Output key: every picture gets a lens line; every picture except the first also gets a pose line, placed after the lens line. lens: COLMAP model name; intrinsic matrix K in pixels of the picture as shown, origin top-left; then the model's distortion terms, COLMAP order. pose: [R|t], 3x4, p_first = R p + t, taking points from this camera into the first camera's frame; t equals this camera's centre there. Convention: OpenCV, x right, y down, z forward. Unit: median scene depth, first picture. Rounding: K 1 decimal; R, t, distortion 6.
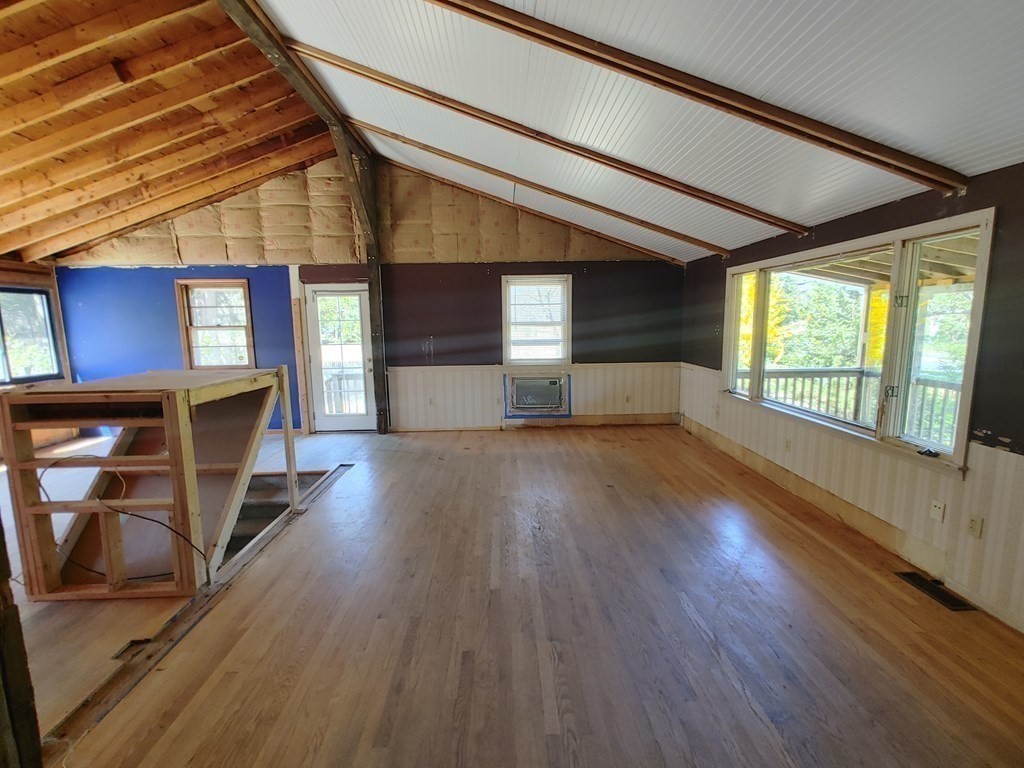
lens RADIAL K [[436.5, 0, 511.2], [0, 436.5, 377.8], [0, 0, 1]] dist [-0.000077, 0.001183]
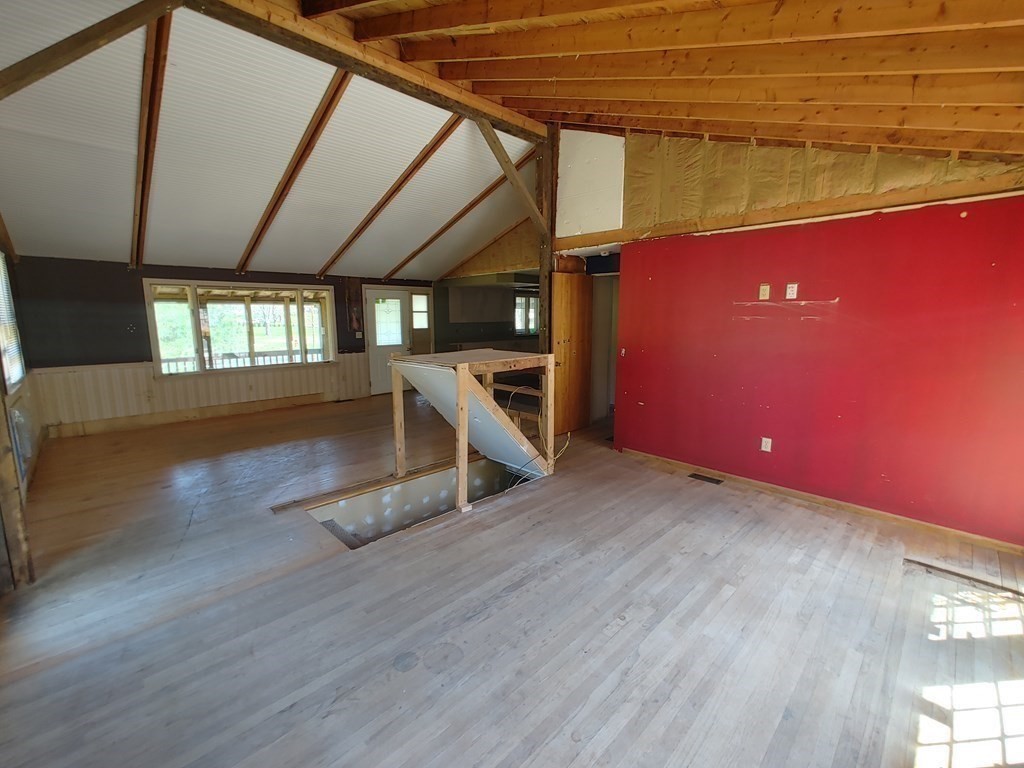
lens RADIAL K [[436.5, 0, 509.4], [0, 436.5, 379.0], [0, 0, 1]] dist [-0.000077, 0.001183]
pose [[-0.682071, -0.089401, 0.725800, -0.930541], [0.109736, 0.968748, 0.222452, -0.109421], [-0.723005, 0.231375, -0.650945, 0.916338]]
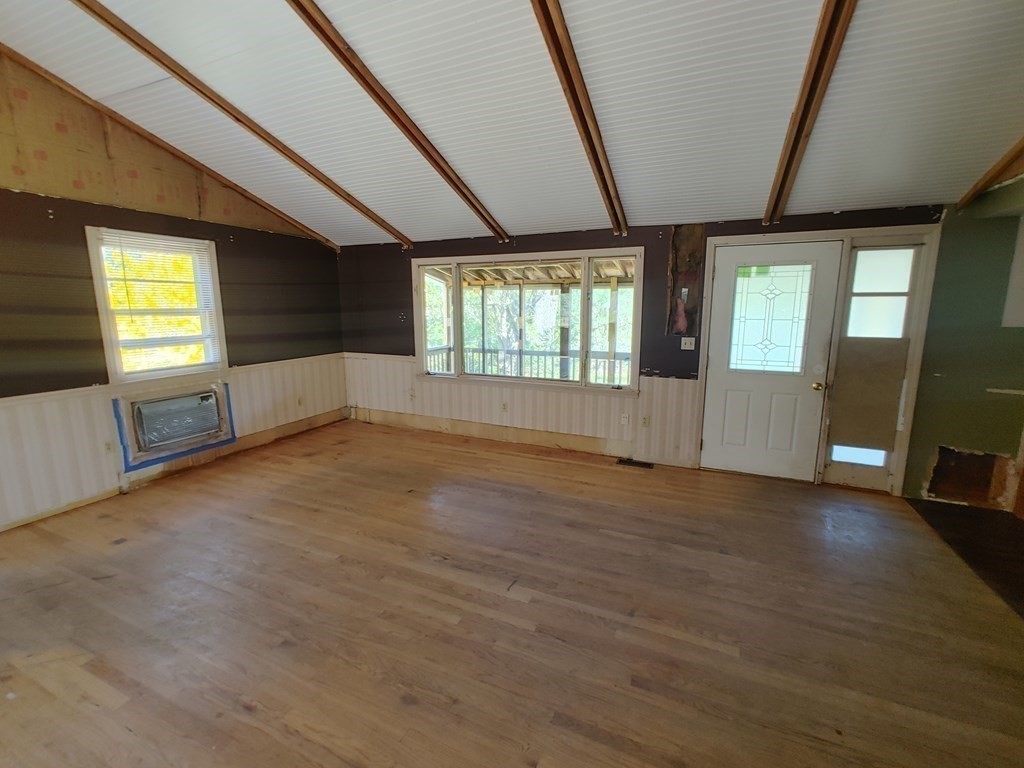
lens RADIAL K [[436.5, 0, 511.4], [0, 436.5, 377.8], [0, 0, 1]] dist [-0.000077, 0.001183]
pose [[0.425656, -0.138354, 0.894245, -0.318024], [0.114510, 0.988533, 0.098435, -0.034404], [-0.897610, 0.060501, 0.436618, 0.276333]]
